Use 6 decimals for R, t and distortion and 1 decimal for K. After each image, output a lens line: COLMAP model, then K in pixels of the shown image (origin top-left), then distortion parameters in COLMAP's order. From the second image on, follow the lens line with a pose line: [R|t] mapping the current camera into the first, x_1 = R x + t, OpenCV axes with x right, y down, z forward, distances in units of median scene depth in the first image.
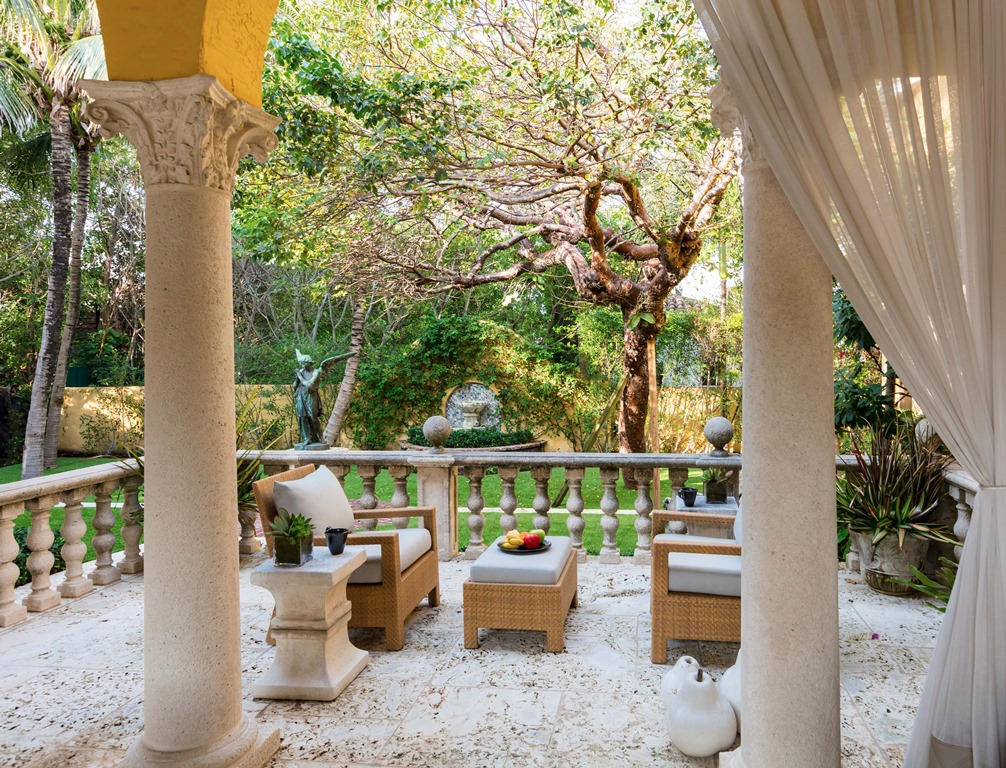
lens RADIAL K [[706.9, 0, 575.4], [0, 706.9, 361.4], [0, 0, 1]] dist [-0.000283, 0.000012]
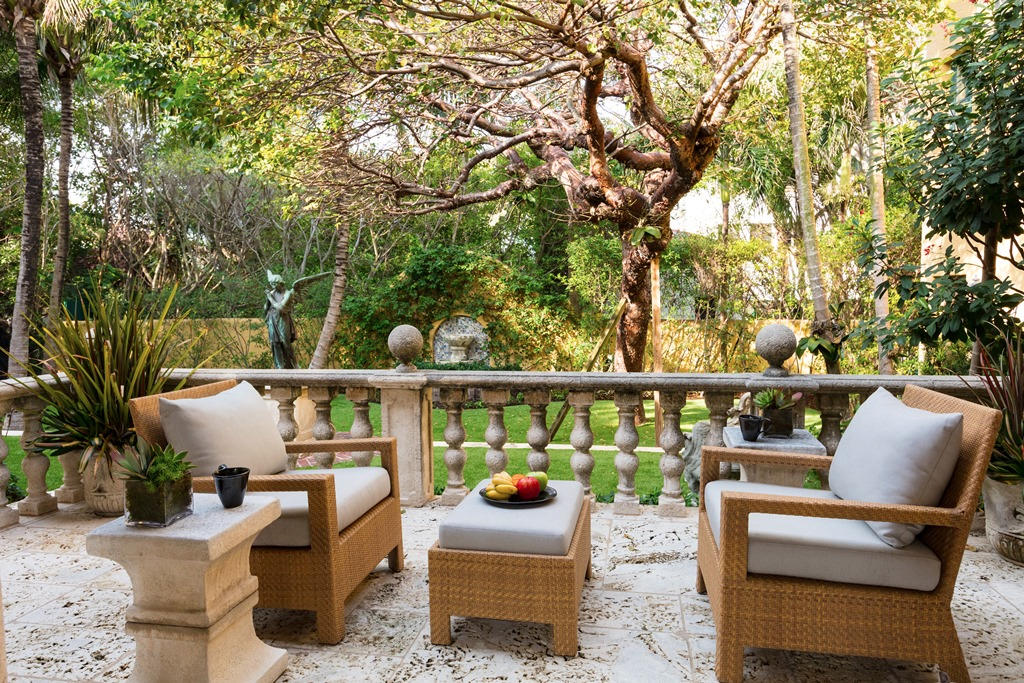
lens RADIAL K [[675.8, 0, 512.0], [0, 675.8, 341.5], [0, 0, 1]] dist [0.000575, -0.000903]
pose [[0.997362, 0.000986, -0.072586, -0.023143], [0.002919, 0.998554, 0.053671, 0.057655], [0.072534, -0.053741, 0.995917, 0.266254]]
